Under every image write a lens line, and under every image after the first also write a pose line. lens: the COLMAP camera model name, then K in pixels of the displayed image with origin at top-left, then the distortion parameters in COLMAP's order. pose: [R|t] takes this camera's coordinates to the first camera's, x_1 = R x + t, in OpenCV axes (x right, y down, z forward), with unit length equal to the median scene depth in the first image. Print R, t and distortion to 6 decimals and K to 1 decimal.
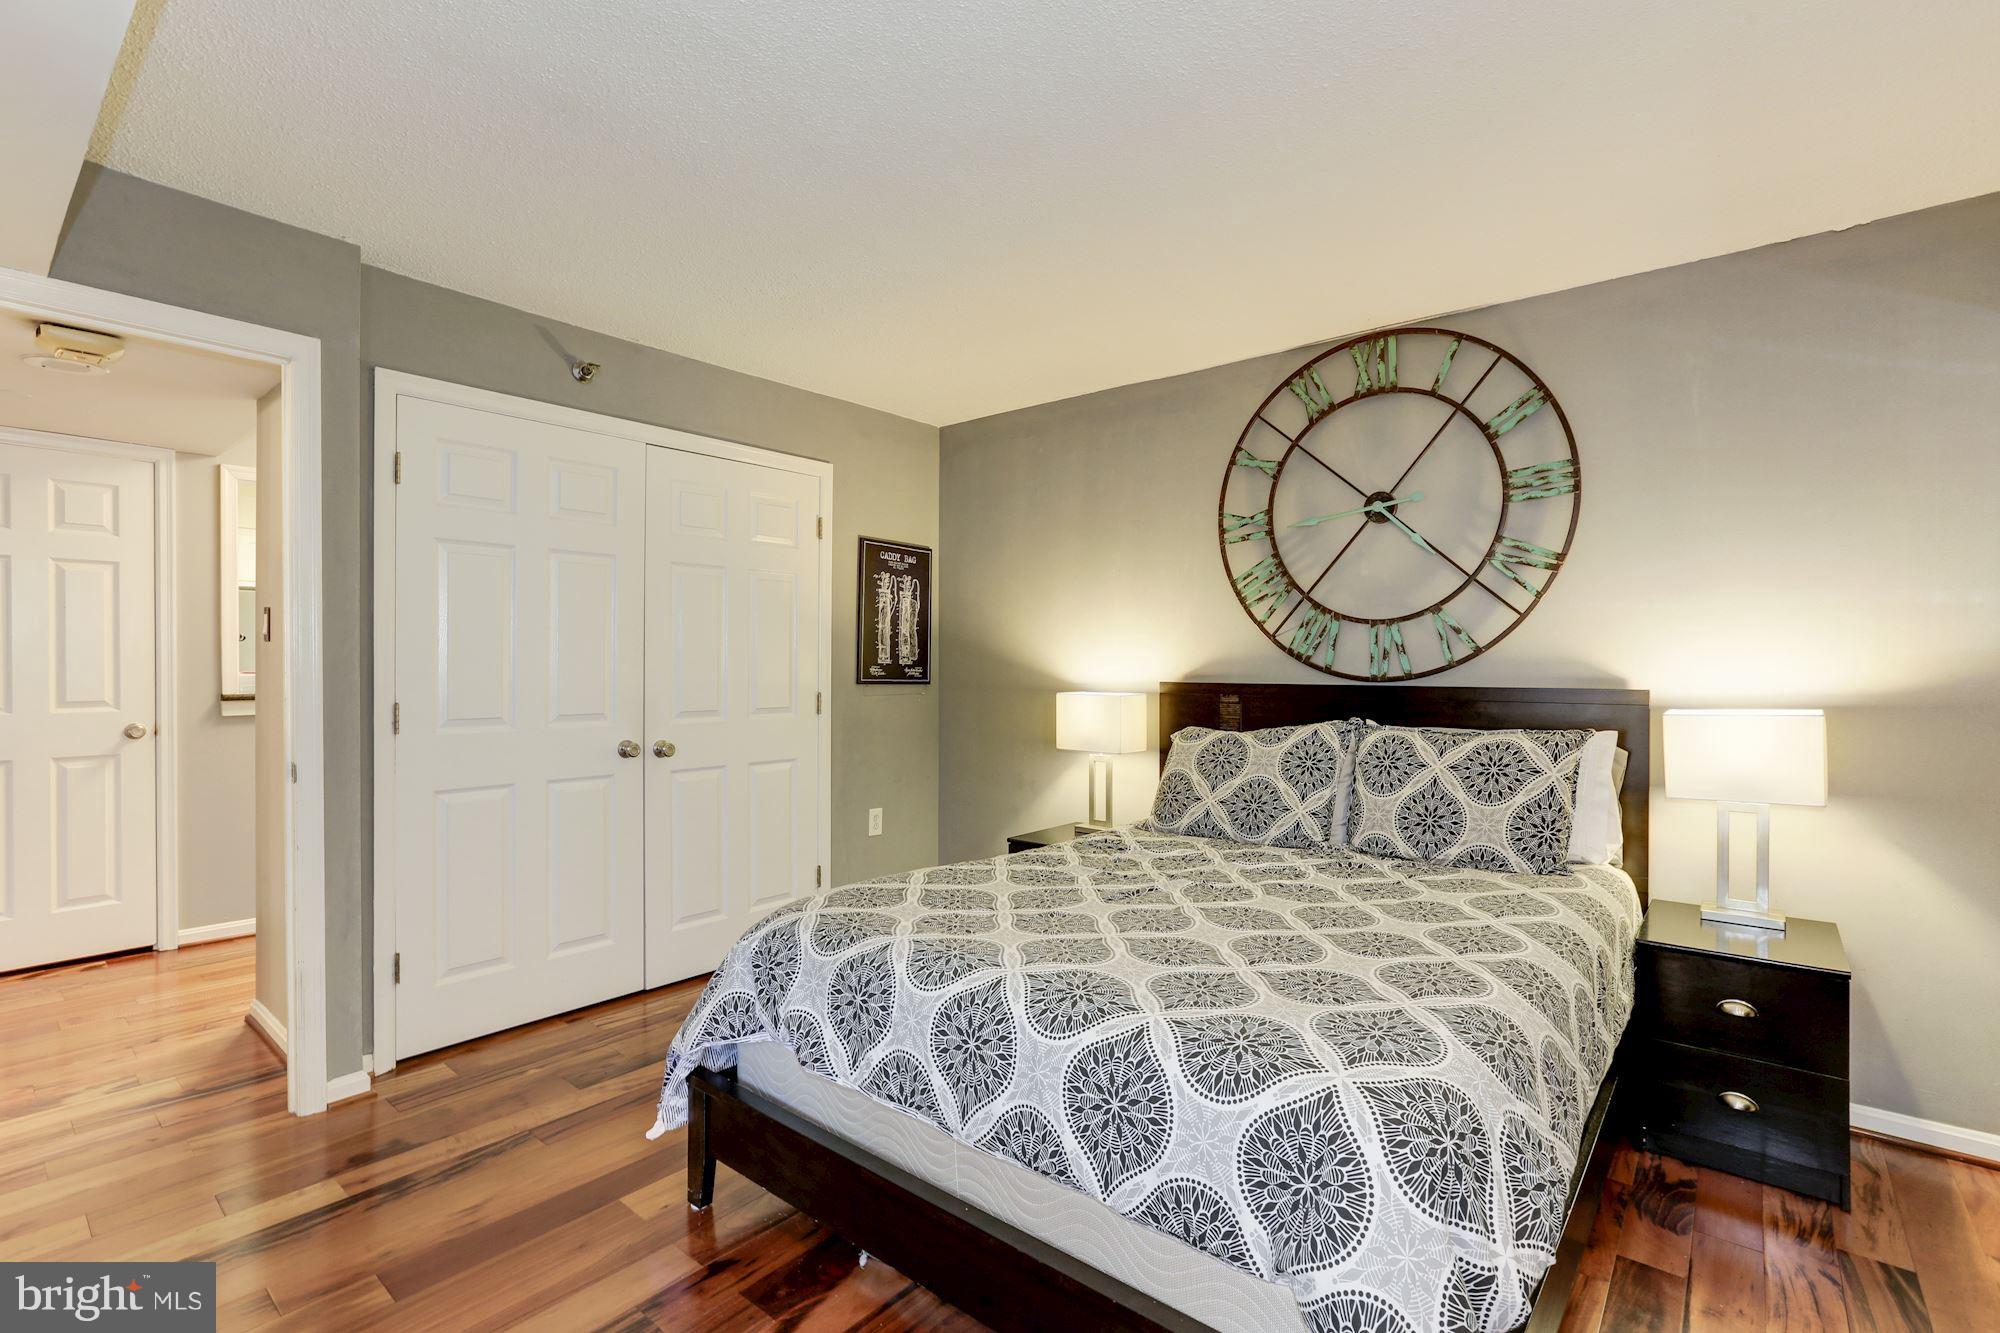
lens RADIAL K [[914.4, 0, 998.4], [0, 914.4, 671.2], [0, 0, 1]] dist [-0.001998, -0.000015]
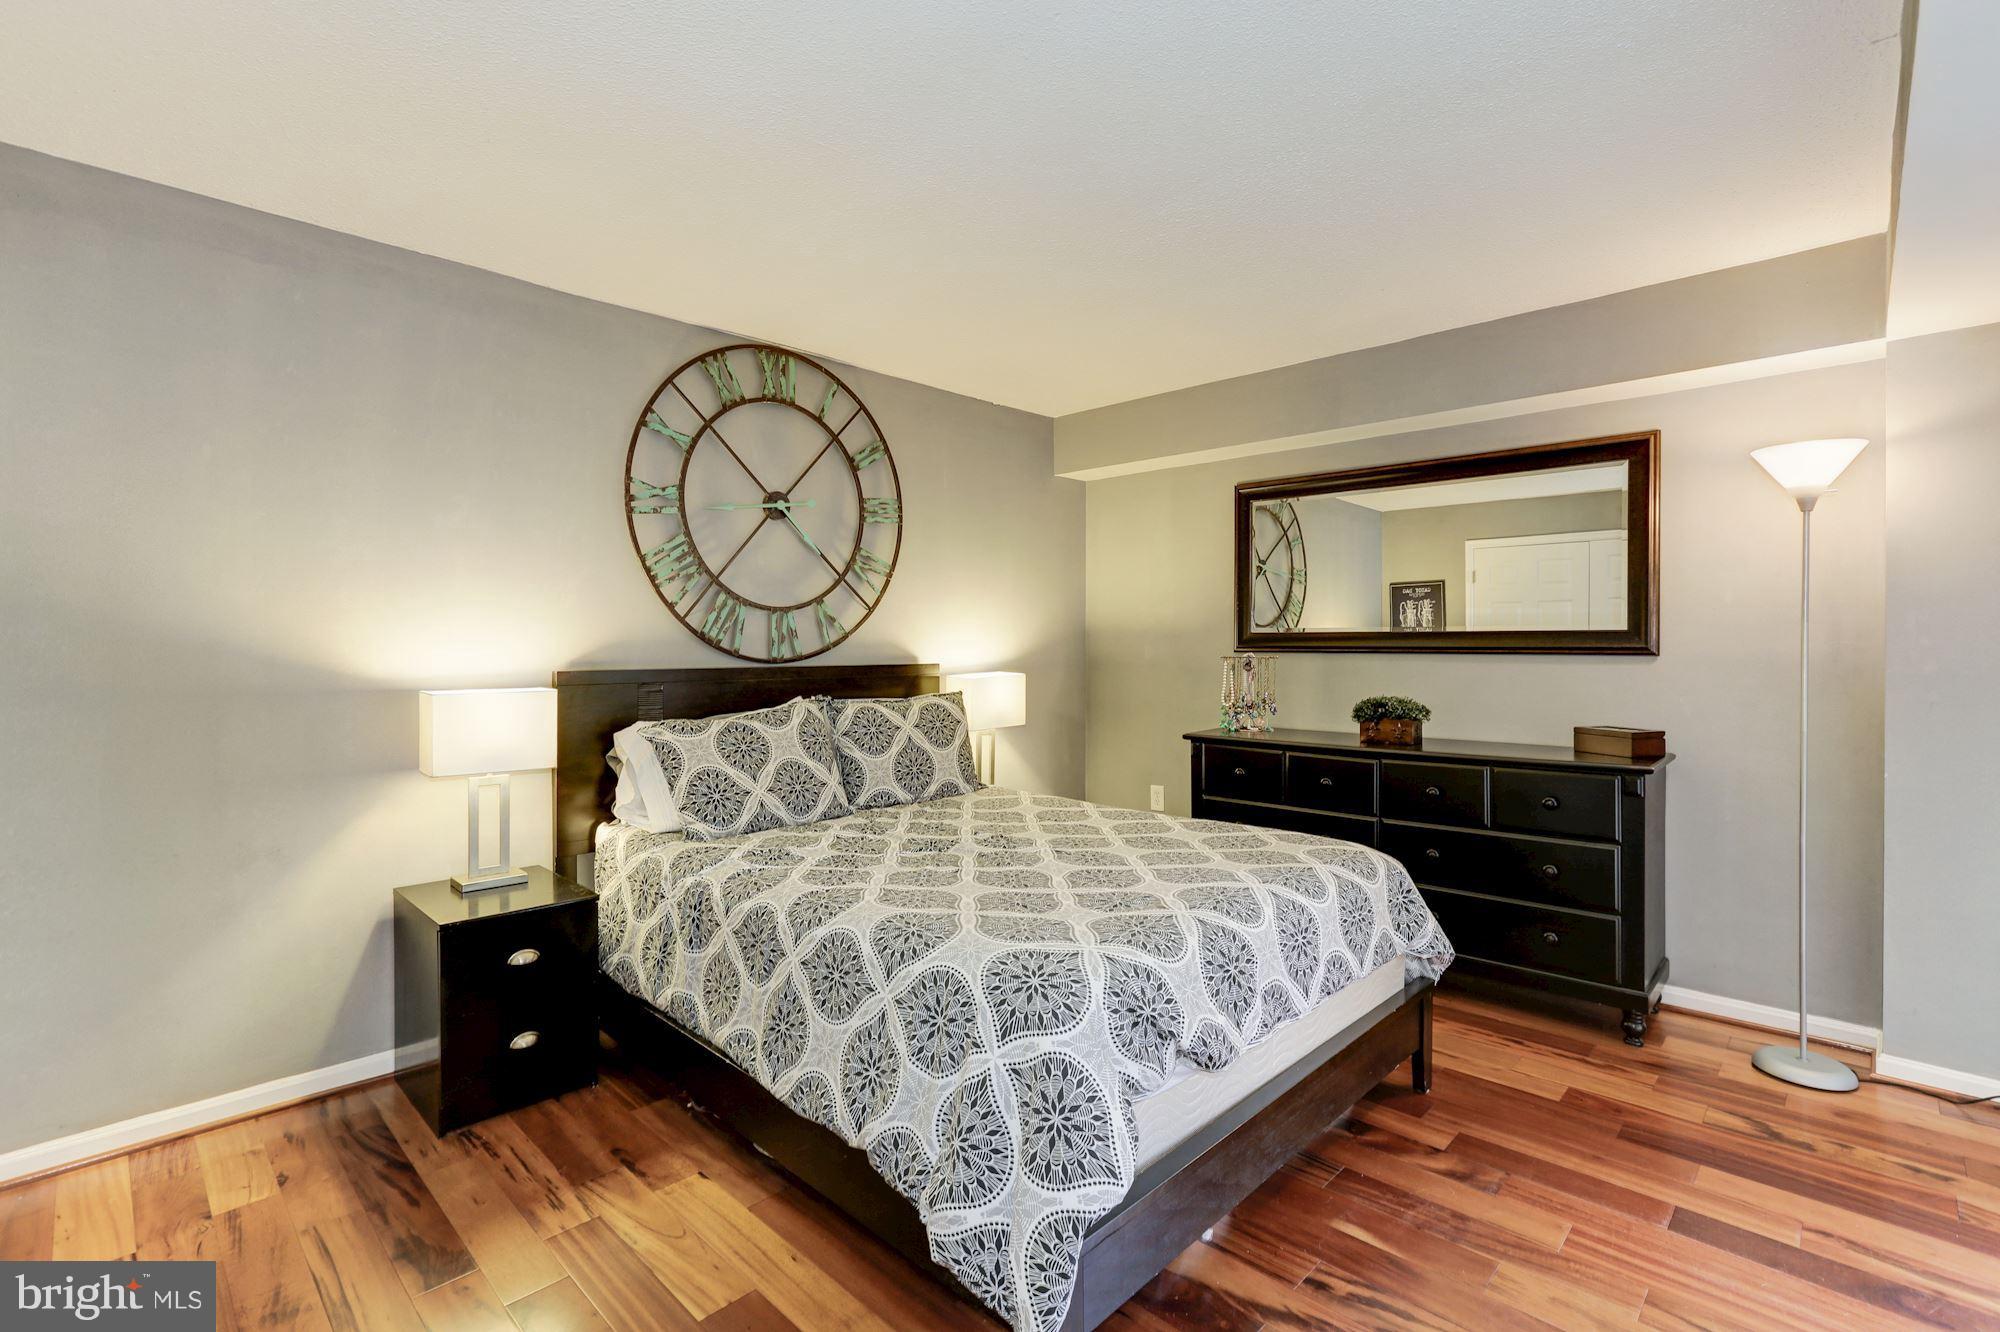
lens RADIAL K [[914.4, 0, 997.9], [0, 914.4, 649.4], [0, 0, 1]] dist [-0.001998, -0.000015]
pose [[0.109311, -0.009819, 0.993959, -0.644724], [0.011212, 0.999900, 0.008644, -0.011765], [-0.993944, 0.010199, 0.109411, 0.605962]]
